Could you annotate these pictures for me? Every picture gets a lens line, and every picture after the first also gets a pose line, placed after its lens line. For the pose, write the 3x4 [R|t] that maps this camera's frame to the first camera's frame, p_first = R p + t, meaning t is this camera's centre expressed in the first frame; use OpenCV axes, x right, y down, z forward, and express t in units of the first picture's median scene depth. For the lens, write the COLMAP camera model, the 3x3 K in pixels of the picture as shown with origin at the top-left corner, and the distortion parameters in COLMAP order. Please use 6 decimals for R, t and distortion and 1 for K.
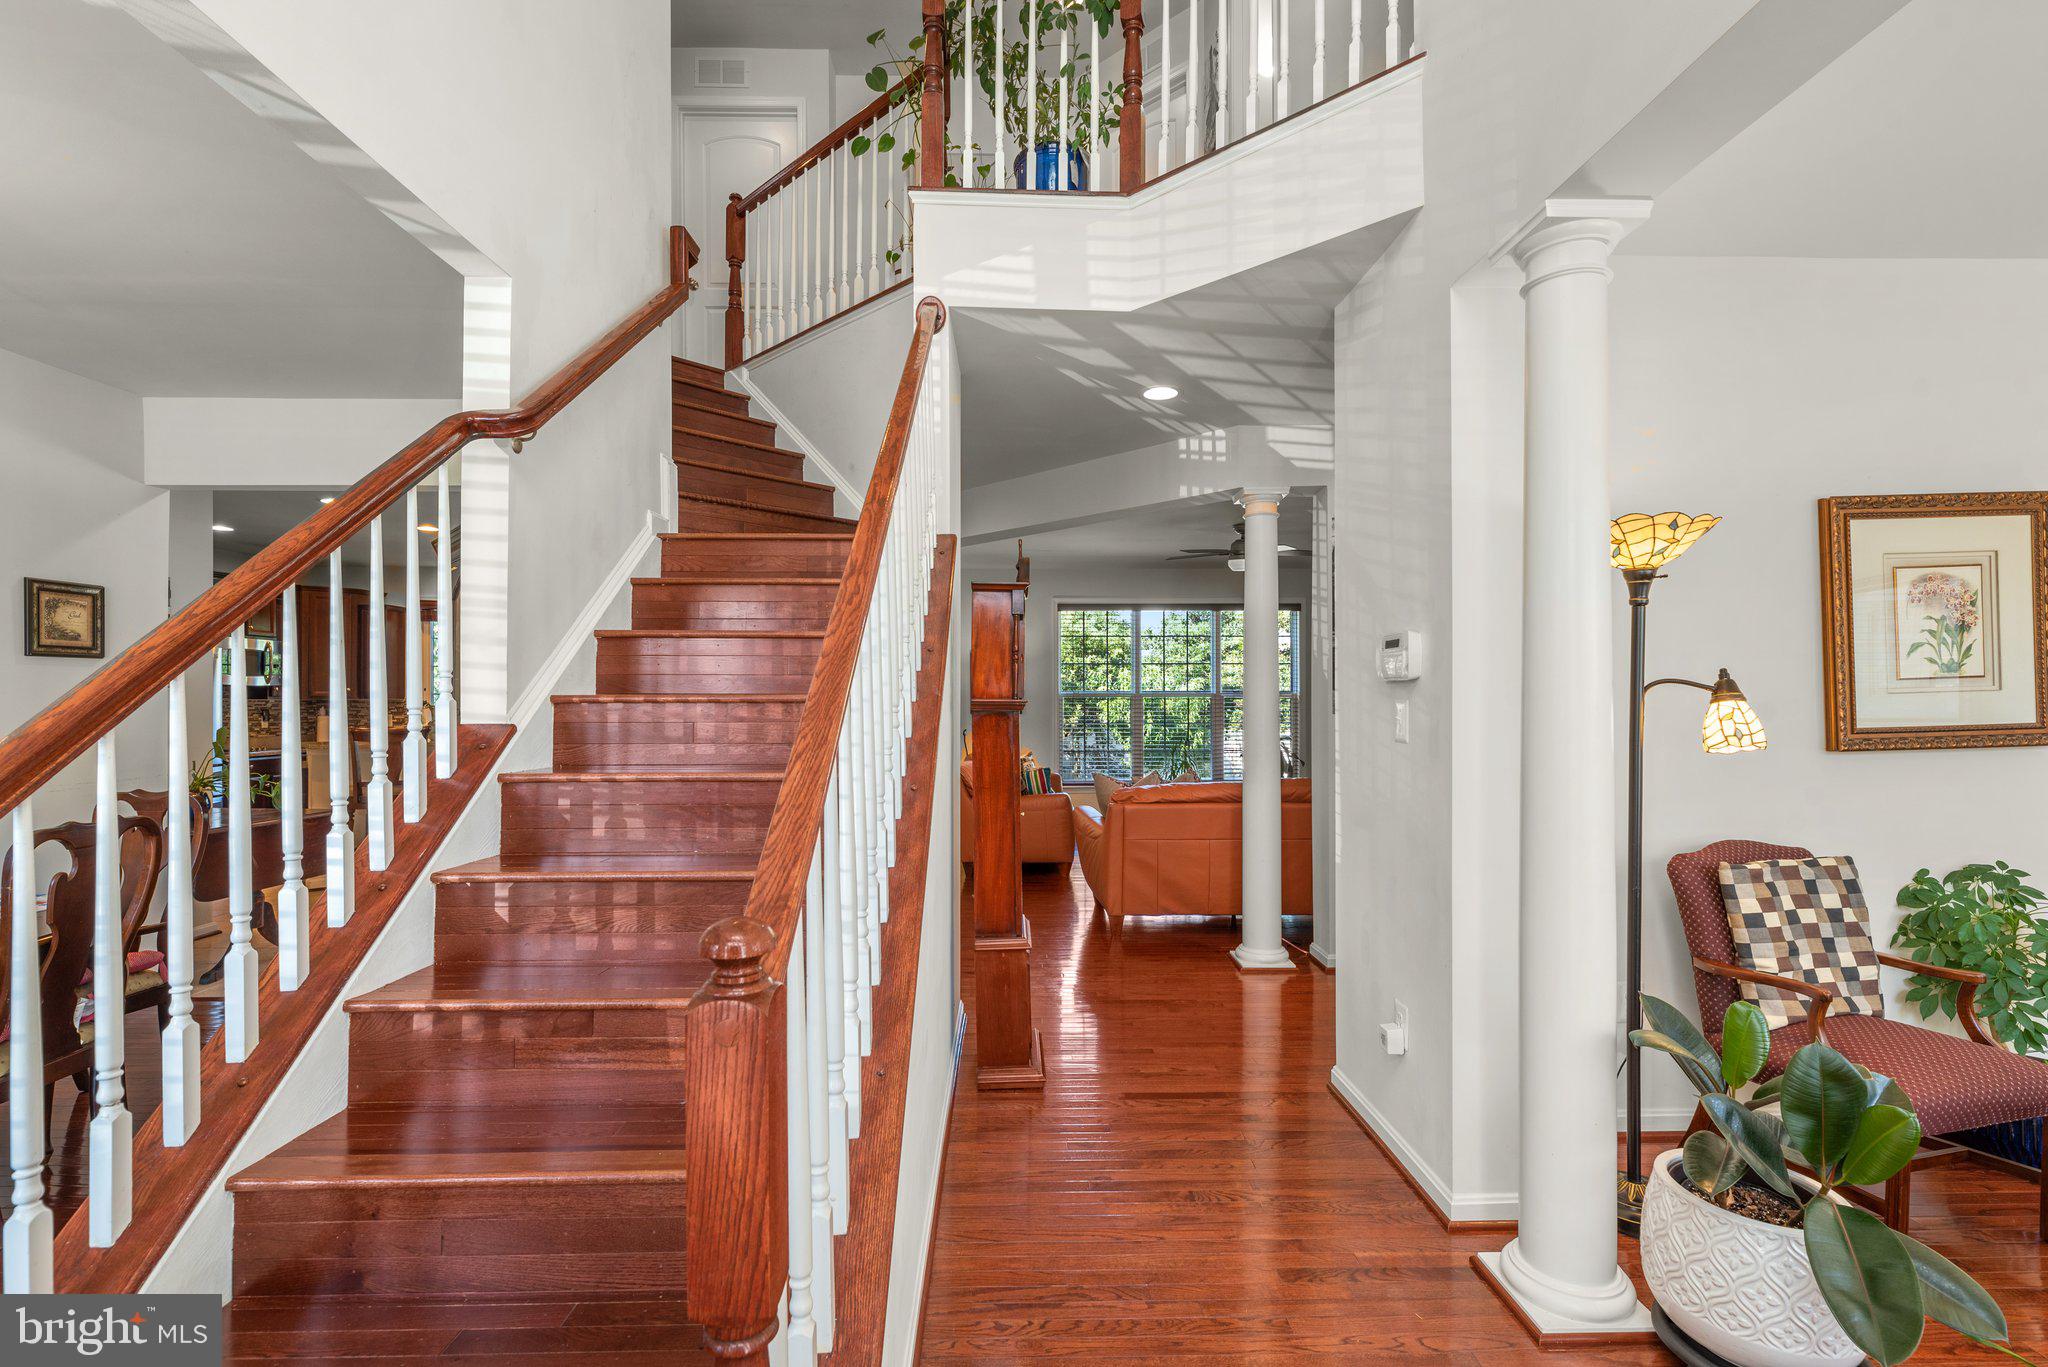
lens RADIAL K [[896.9, 0, 1037.1], [0, 896.9, 689.2], [0, 0, 1]] dist [0.000909, 0.000229]
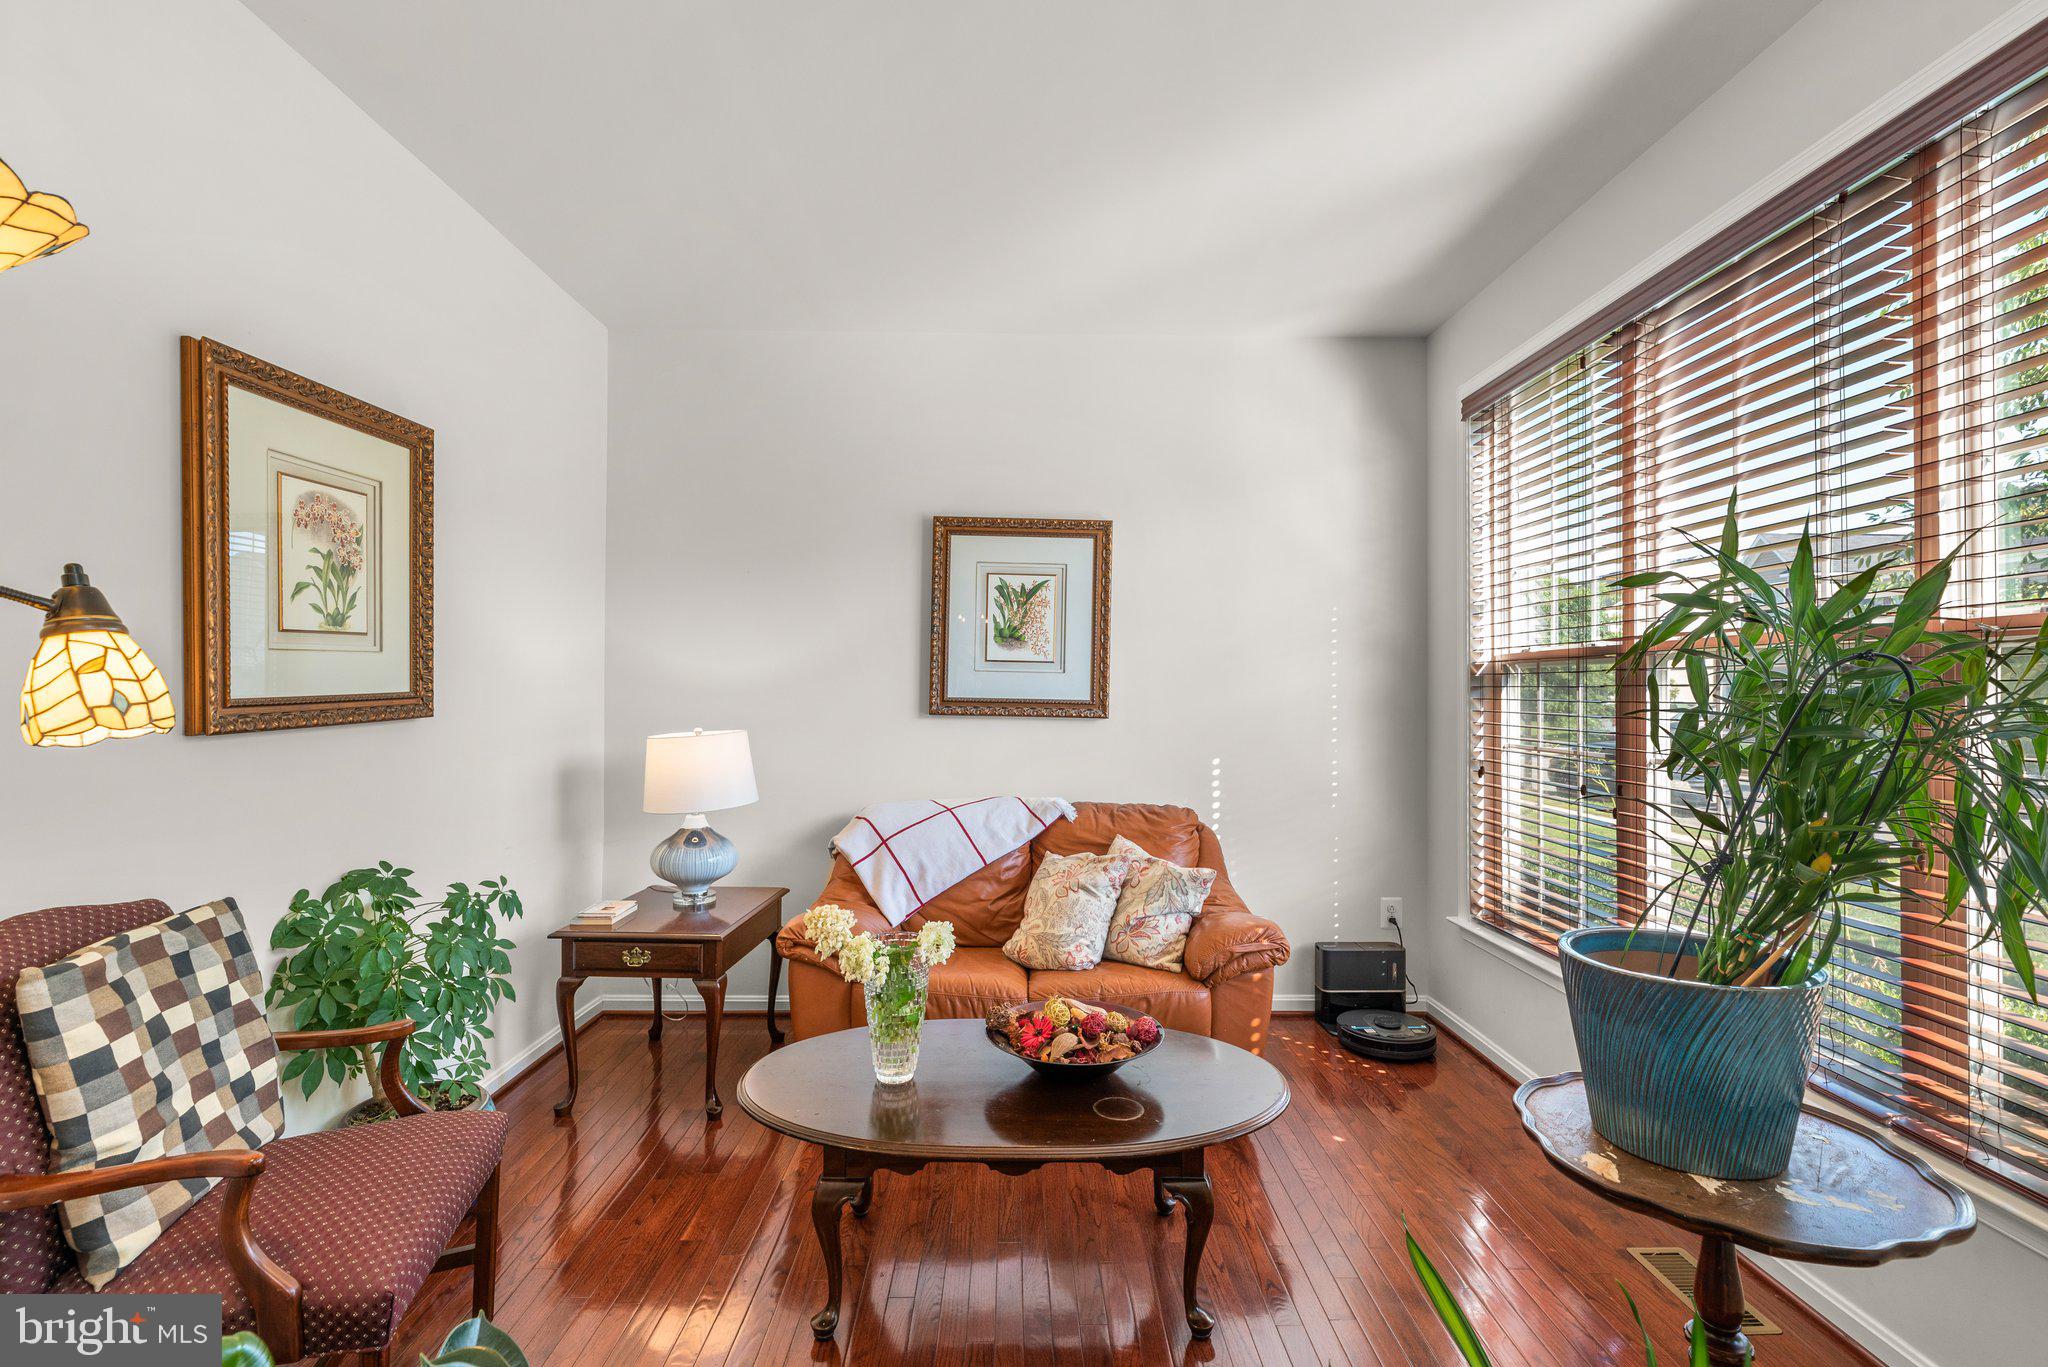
lens RADIAL K [[929.2, 0, 1024.0], [0, 929.2, 683.5], [0, 0, 1]] dist [-0.001219, 0.000351]
pose [[0.013708, 0.010074, 0.999855, 0.256140], [-0.015930, 0.999825, -0.009856, 0.031845], [-0.999779, -0.015793, 0.013866, 0.441083]]
